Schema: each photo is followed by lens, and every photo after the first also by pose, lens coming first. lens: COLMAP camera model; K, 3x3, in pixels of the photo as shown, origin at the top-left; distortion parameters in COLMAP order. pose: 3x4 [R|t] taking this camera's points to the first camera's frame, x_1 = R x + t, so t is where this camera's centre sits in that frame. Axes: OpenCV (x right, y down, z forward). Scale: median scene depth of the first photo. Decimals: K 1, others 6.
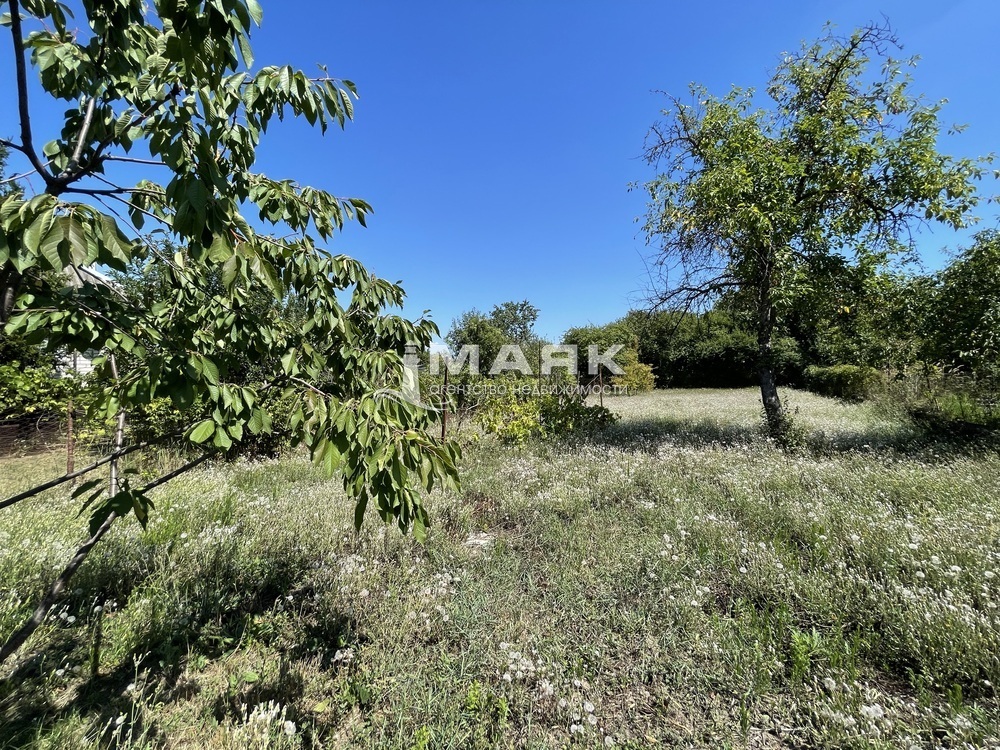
lens RADIAL K [[403.4, 0, 500.5], [0, 403.4, 377.5], [0, 0, 1]] dist [0.001518, 0.000148]
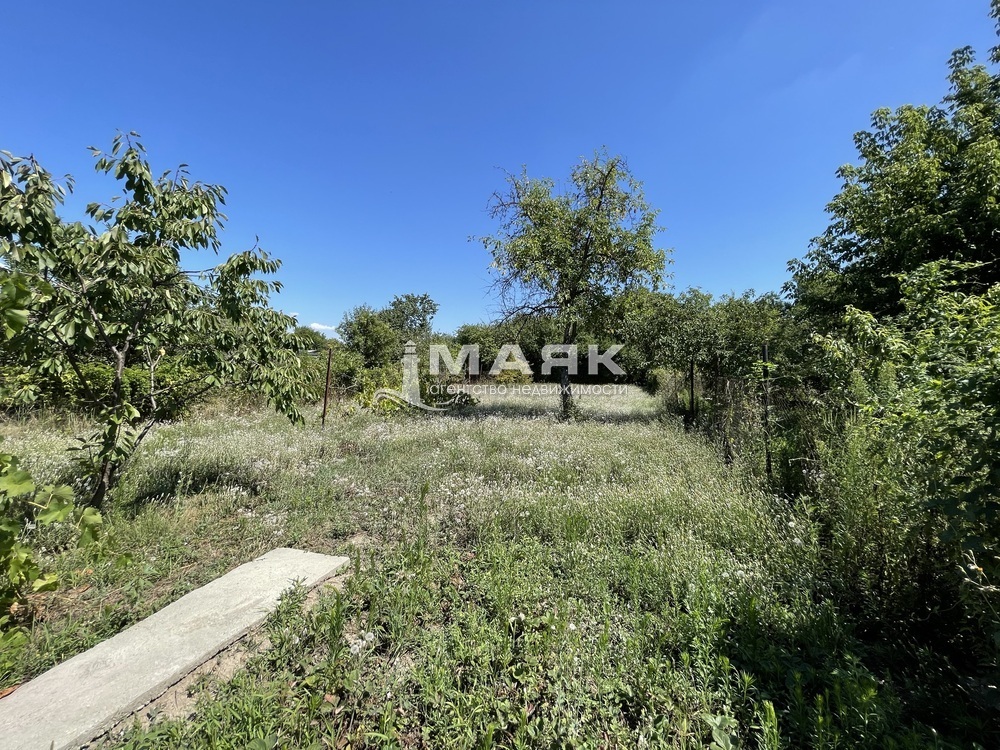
lens RADIAL K [[403.4, 0, 496.8], [0, 403.4, 378.1], [0, 0, 1]] dist [0.001518, 0.000148]
pose [[0.973375, 0.040119, 0.225679, 0.070518], [-0.045071, 0.998842, 0.016830, 0.000034], [-0.224742, -0.026553, 0.974056, -0.294025]]
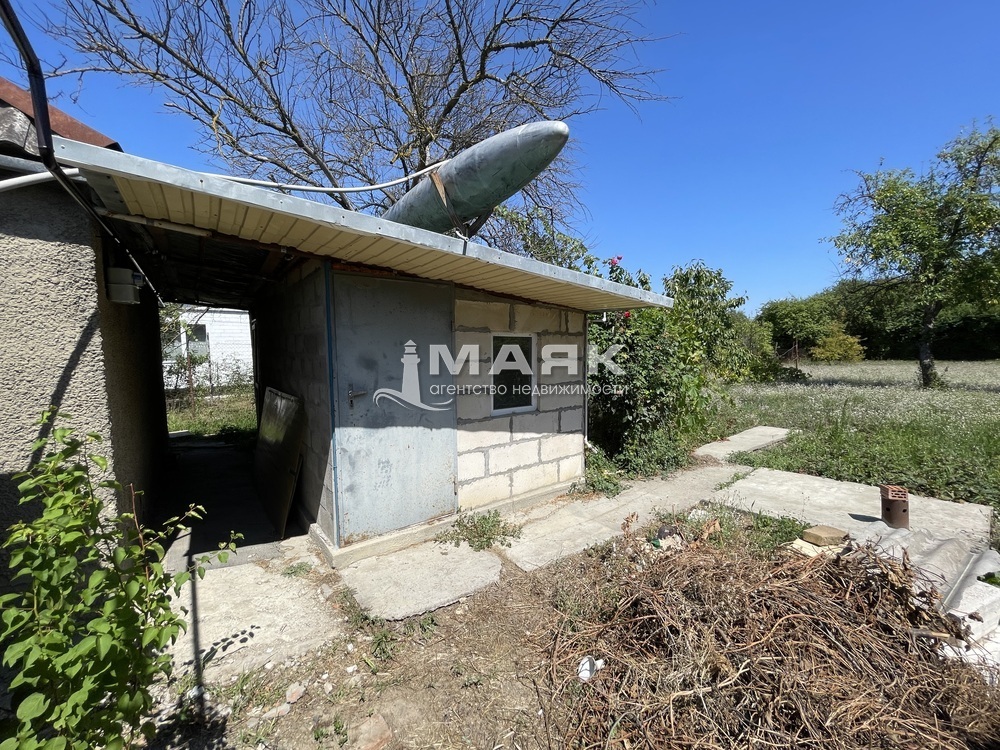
lens RADIAL K [[403.4, 0, 498.3], [0, 403.4, 381.0], [0, 0, 1]] dist [0.001518, 0.000148]
pose [[0.919077, 0.031881, -0.392785, -0.174617], [-0.000999, 0.996908, 0.078576, 0.006269], [0.394076, -0.071825, 0.916267, -0.827106]]
